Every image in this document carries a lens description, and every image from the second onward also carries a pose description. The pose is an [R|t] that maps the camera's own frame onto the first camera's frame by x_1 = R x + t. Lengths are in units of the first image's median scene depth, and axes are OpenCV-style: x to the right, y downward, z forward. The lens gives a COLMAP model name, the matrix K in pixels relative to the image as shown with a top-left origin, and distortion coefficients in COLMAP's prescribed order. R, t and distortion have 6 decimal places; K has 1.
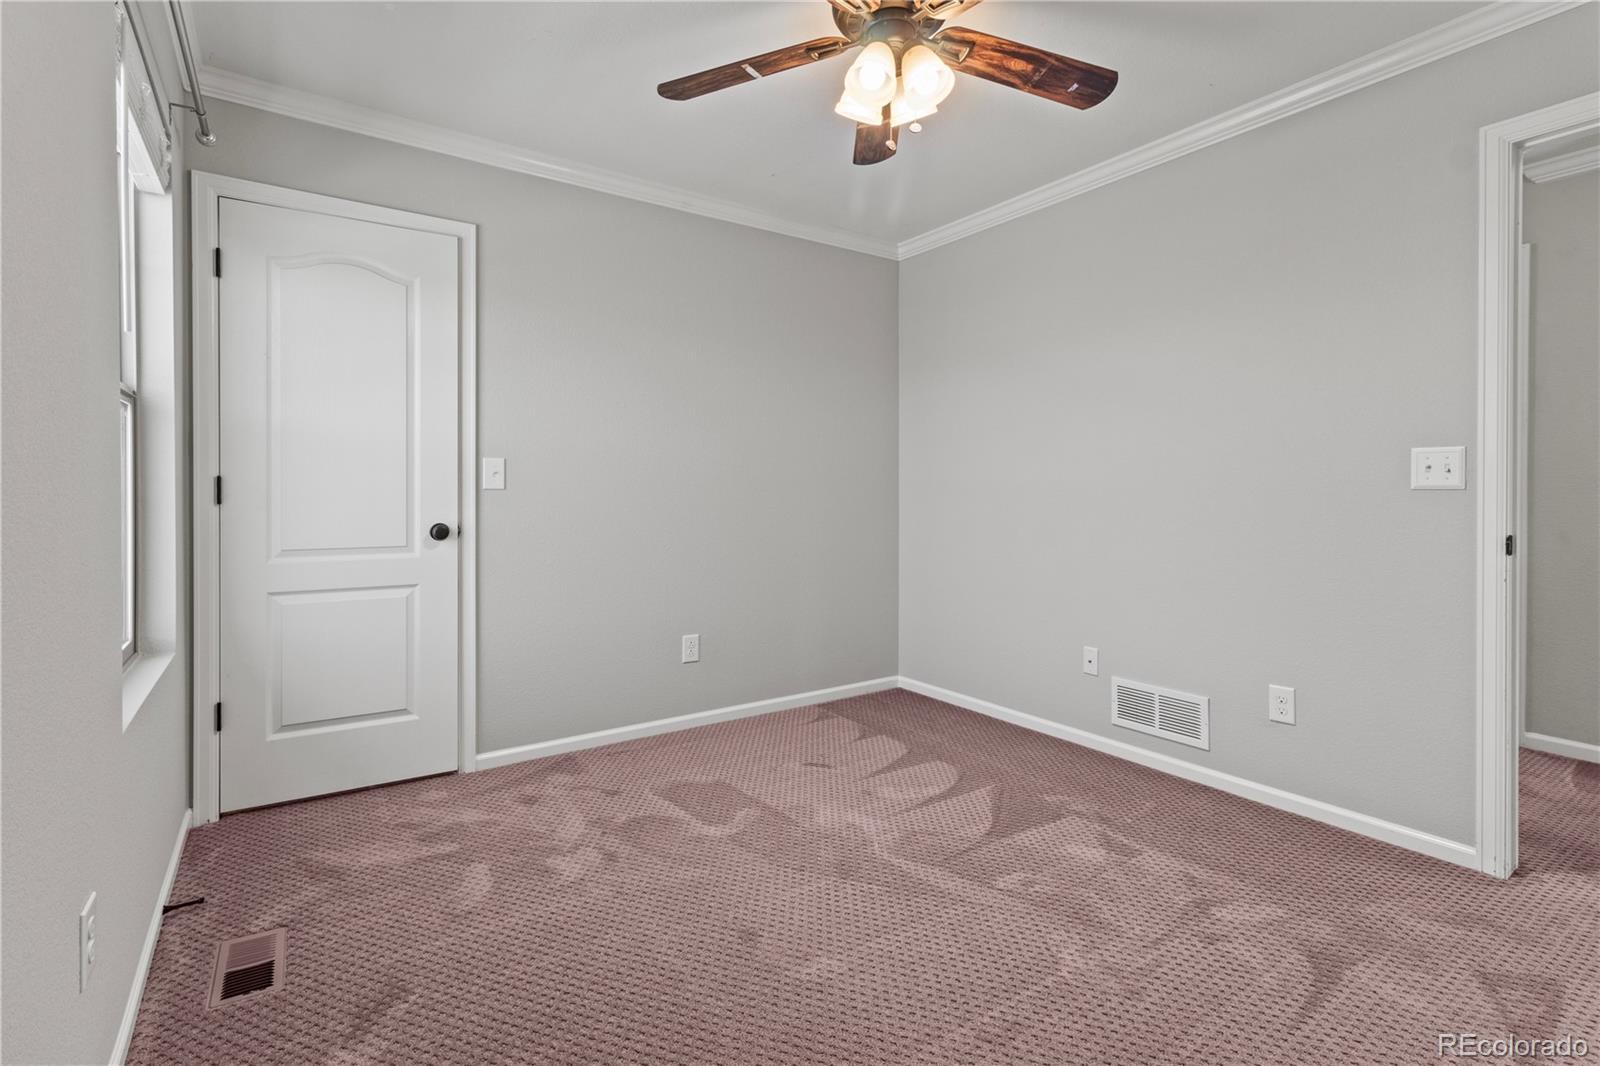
lens RADIAL K [[751.3, 0, 808.4], [0, 751.3, 496.1], [0, 0, 1]] dist [0.001267, -0.000127]
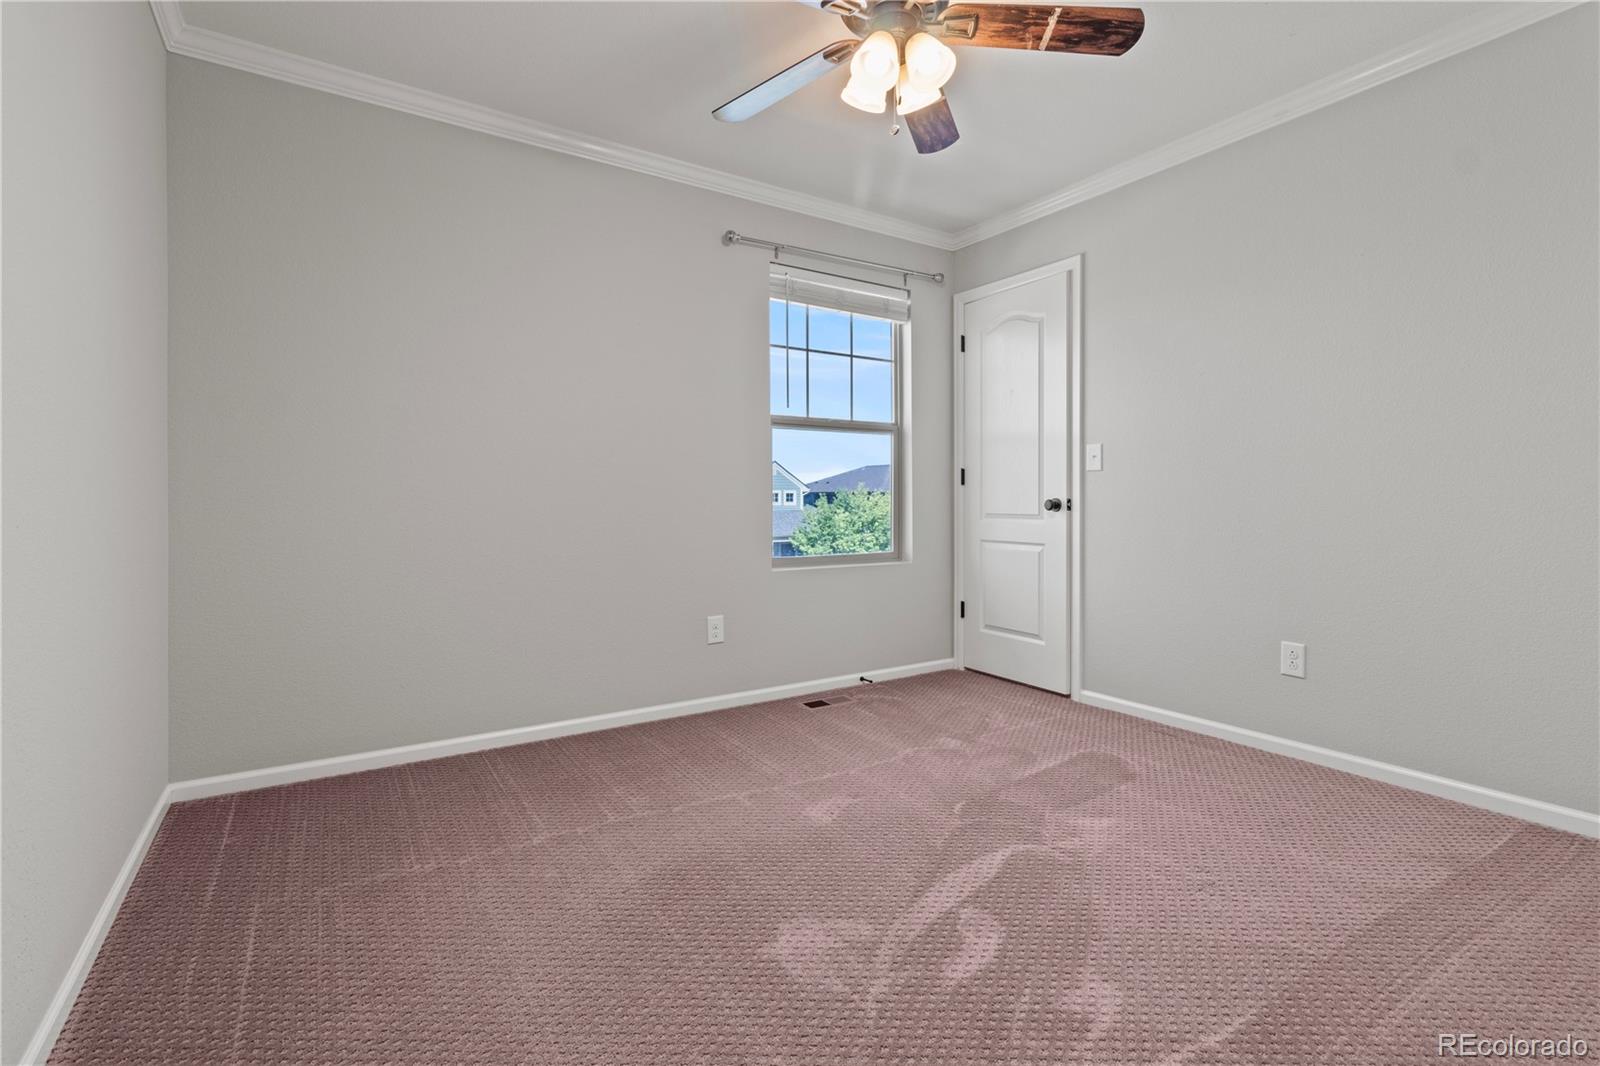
lens RADIAL K [[751.3, 0, 808.4], [0, 751.3, 496.1], [0, 0, 1]] dist [0.001267, -0.000127]
pose [[-0.034217, -0.004795, -0.999403, 0.828888], [-0.000962, 0.999988, -0.004764, 0.039824], [0.999414, 0.000798, -0.034221, 0.630299]]
